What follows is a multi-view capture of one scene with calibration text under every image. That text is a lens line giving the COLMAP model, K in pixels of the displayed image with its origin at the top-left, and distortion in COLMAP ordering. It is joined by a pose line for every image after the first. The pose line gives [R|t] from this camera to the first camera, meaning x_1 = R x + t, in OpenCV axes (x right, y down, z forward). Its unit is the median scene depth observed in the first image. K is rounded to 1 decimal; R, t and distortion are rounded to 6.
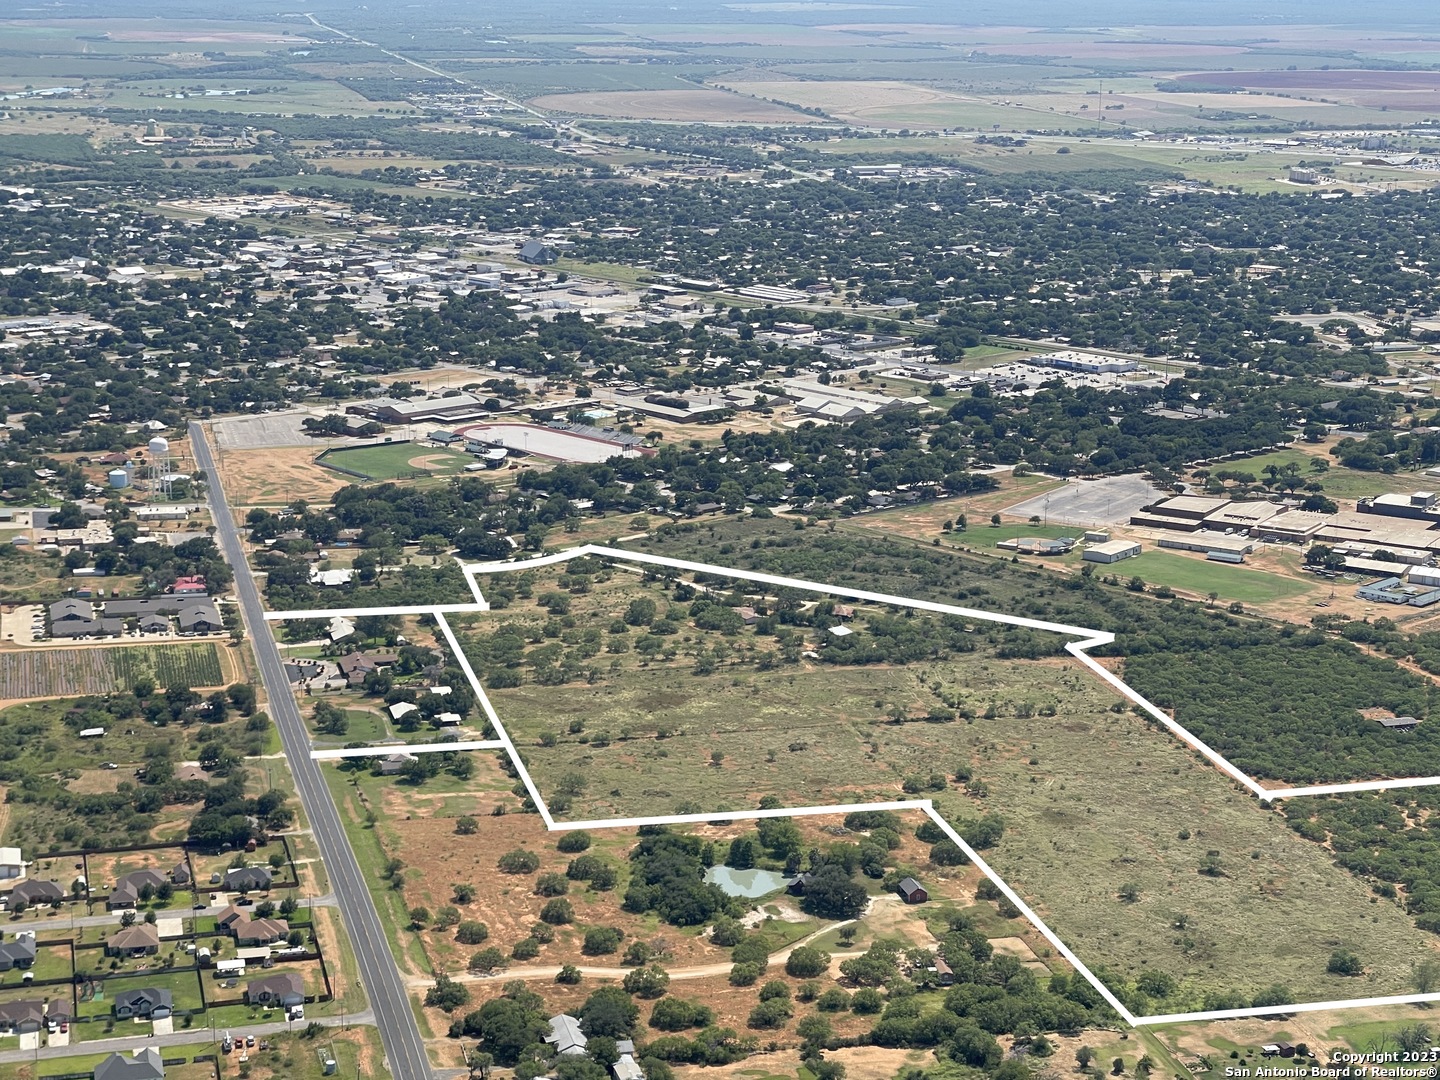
lens RADIAL K [[2744.2, 0, 725.4], [0, 2744.2, 541.5], [0, 0, 1]] dist [0.161948, 0.607690]
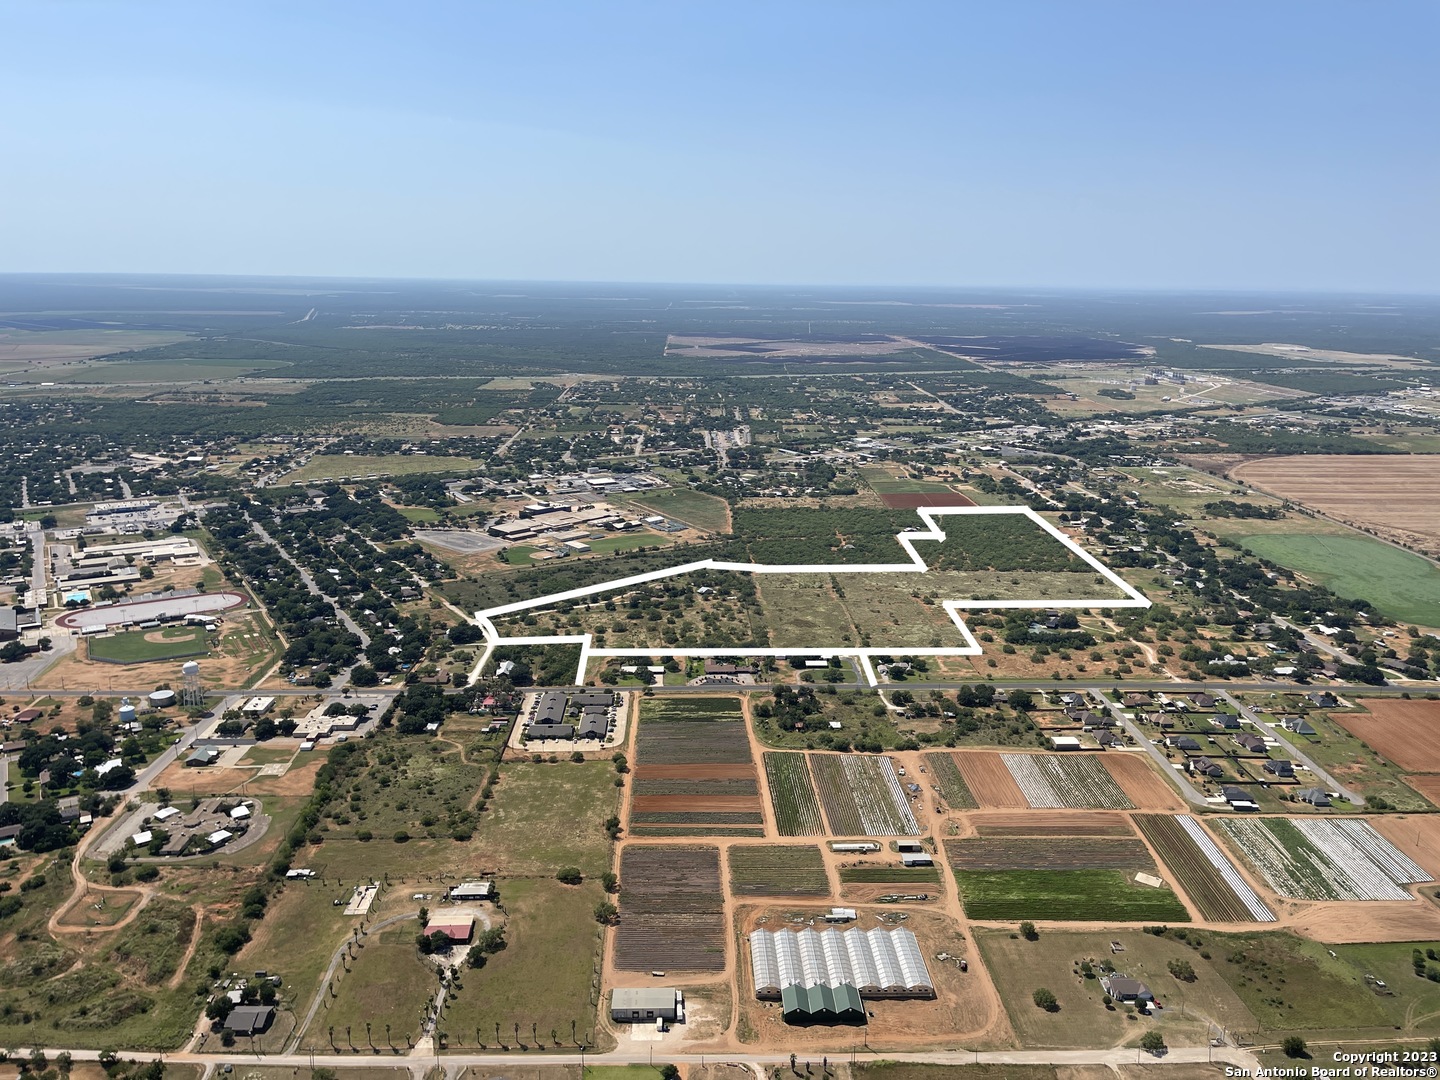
lens RADIAL K [[1092.8, 0, 726.2], [0, 1092.8, 519.9], [0, 0, 1]] dist [0.079271, -0.101763]
pose [[0.198992, -0.223908, 0.954079, -0.723754], [0.206743, 0.961230, 0.182466, -0.164722], [-0.957945, 0.160940, 0.237568, 0.717088]]
